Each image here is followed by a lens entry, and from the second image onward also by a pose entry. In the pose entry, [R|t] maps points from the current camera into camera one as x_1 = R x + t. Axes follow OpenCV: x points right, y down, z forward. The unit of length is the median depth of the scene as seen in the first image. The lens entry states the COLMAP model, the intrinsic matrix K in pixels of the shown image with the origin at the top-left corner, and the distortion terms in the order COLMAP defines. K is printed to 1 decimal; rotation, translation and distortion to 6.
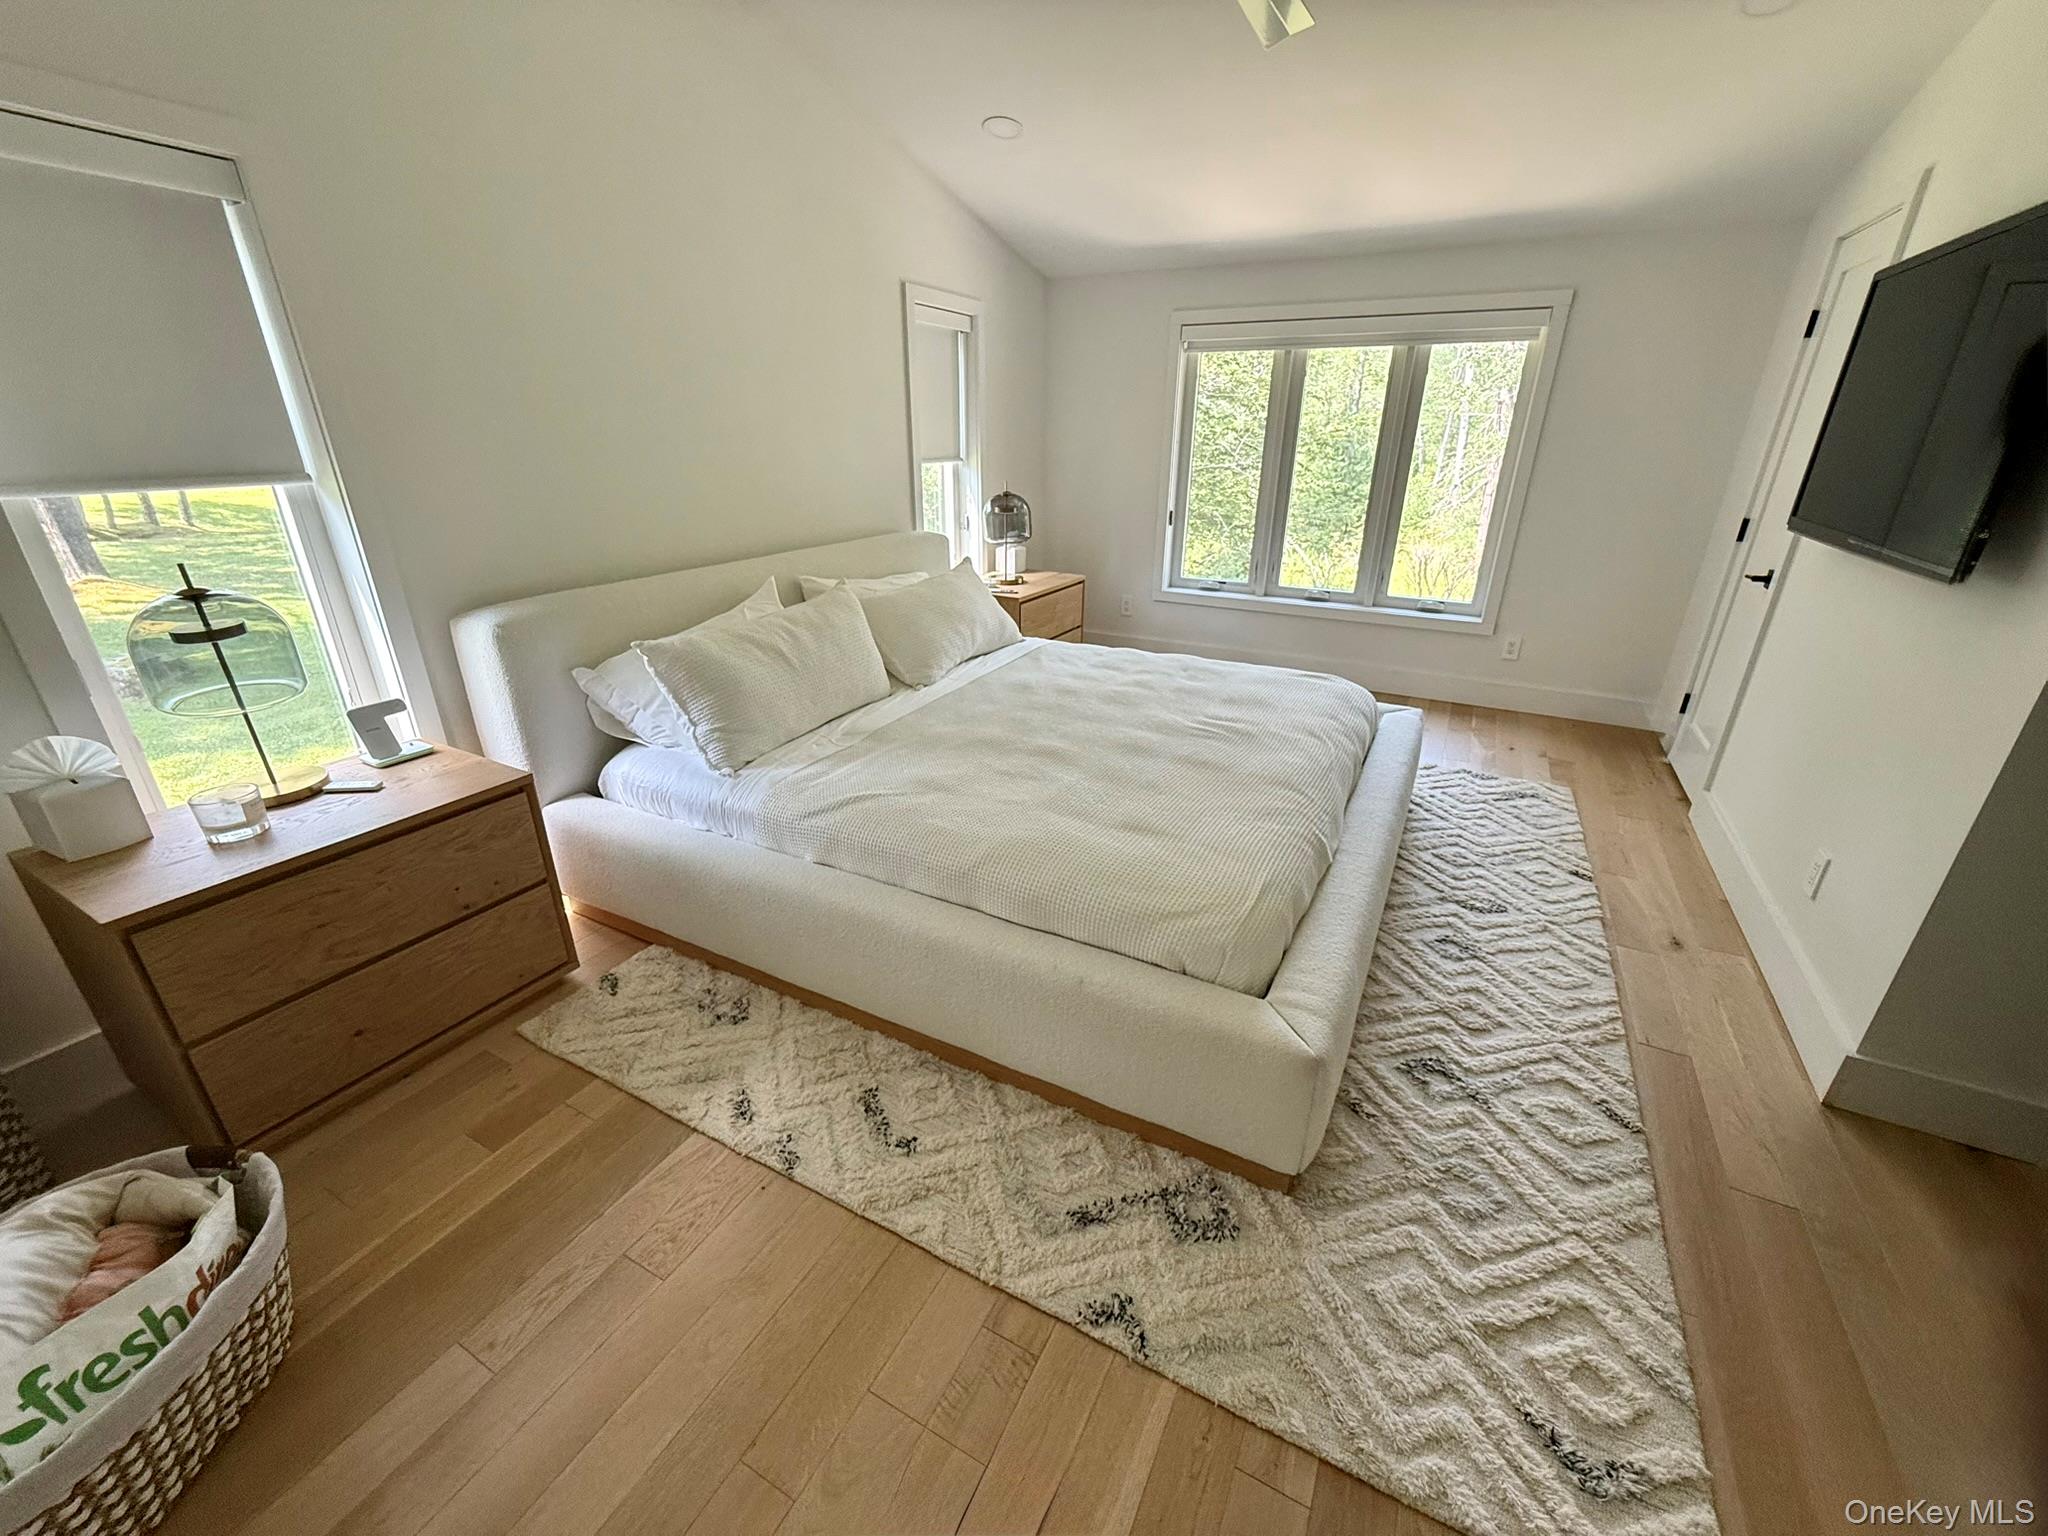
lens RADIAL K [[815.8, 0, 1026.1], [0, 815.8, 770.2], [0, 0, 1]] dist [0.001607, -0.001269]
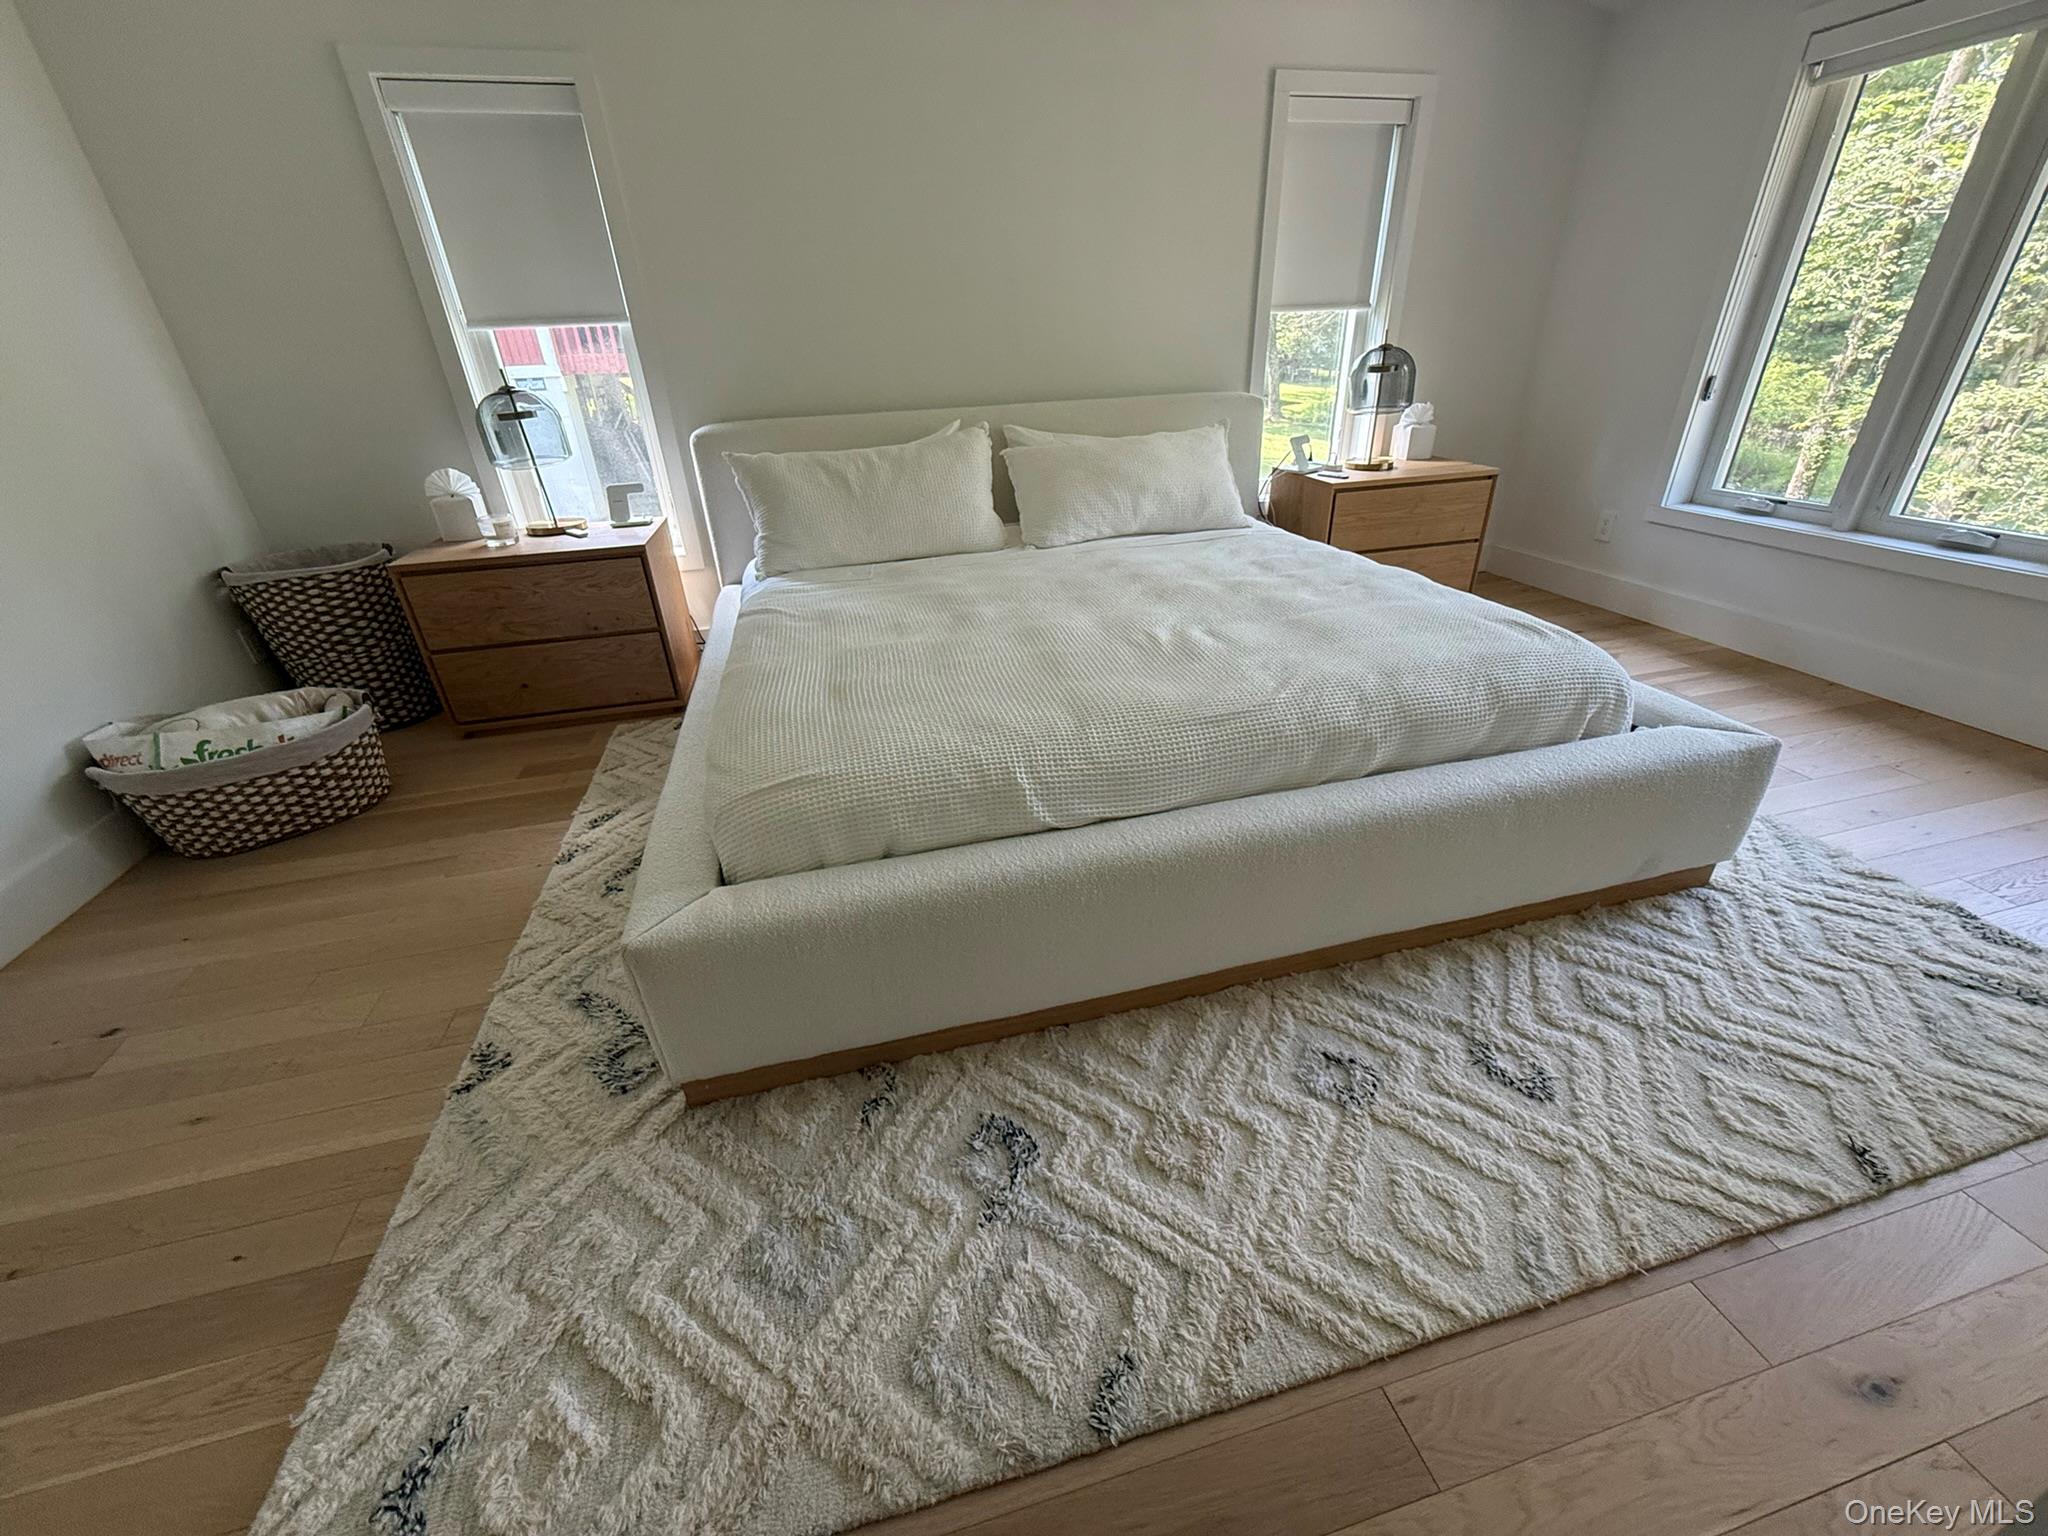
lens RADIAL K [[815.8, 0, 1026.4], [0, 815.8, 767.9], [0, 0, 1]] dist [0.001607, -0.001269]
pose [[0.674736, 0.315183, -0.667377, 0.701084], [-0.247085, 0.948518, 0.198148, -0.058155], [0.695472, 0.031201, 0.717876, 0.414718]]
